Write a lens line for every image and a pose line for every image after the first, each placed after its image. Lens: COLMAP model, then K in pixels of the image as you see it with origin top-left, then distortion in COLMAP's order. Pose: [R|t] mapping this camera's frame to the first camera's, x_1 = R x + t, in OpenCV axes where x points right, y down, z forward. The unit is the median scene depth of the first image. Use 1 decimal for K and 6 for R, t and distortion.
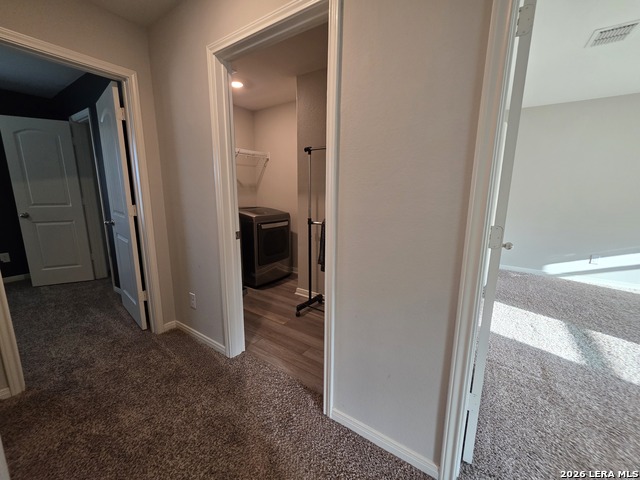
lens RADIAL K [[256.8, 0, 318.6], [0, 256.8, 236.4], [0, 0, 1]] dist [0.002271, -0.000071]
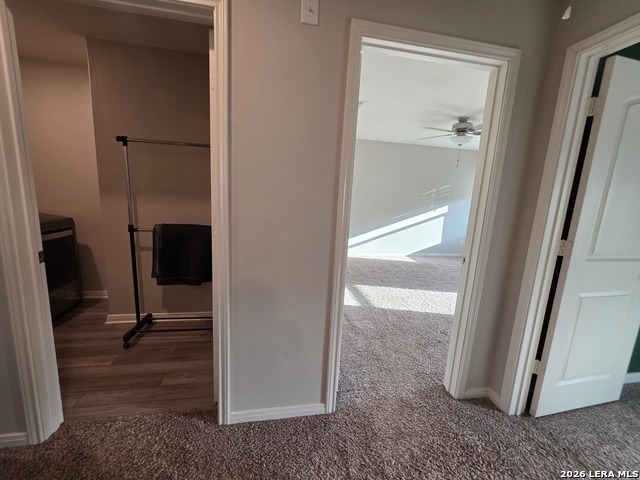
lens RADIAL K [[256.8, 0, 314.1], [0, 256.8, 235.4], [0, 0, 1]] dist [0.002271, -0.000071]
pose [[0.716569, -0.083931, 0.692448, -0.166190], [0.080249, 0.996062, 0.037688, -0.018116], [-0.692885, 0.028562, 0.720482, 0.012302]]
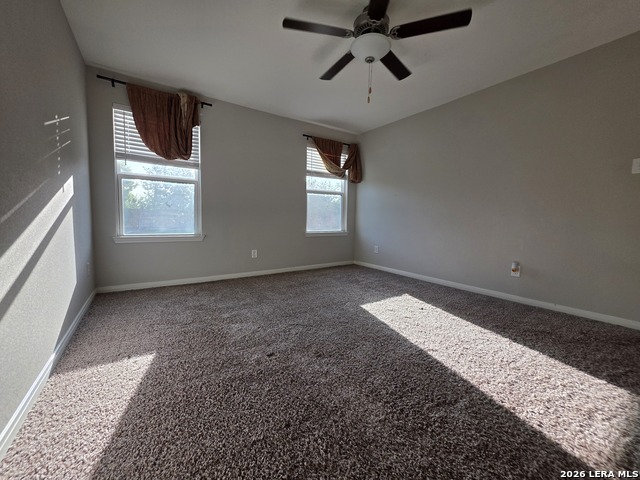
lens RADIAL K [[256.8, 0, 318.4], [0, 256.8, 235.7], [0, 0, 1]] dist [0.002271, -0.000071]
pose [[-0.930949, -0.048460, 0.361919, 1.024782], [0.043424, 0.969429, 0.241500, -0.070431], [-0.362558, 0.240540, -0.900385, 1.100928]]
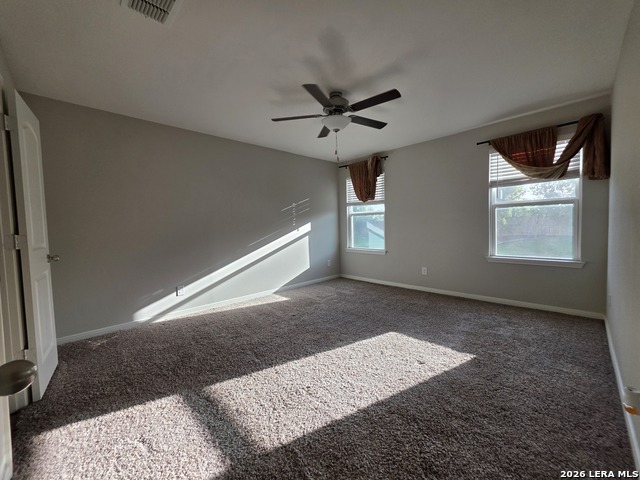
lens RADIAL K [[256.8, 0, 316.4], [0, 256.8, 237.4], [0, 0, 1]] dist [0.002271, -0.000071]
pose [[0.188951, -0.059750, 0.980167, 0.299473], [0.207604, 0.978017, 0.019598, -0.019348], [-0.959791, 0.199783, 0.197201, 0.347817]]
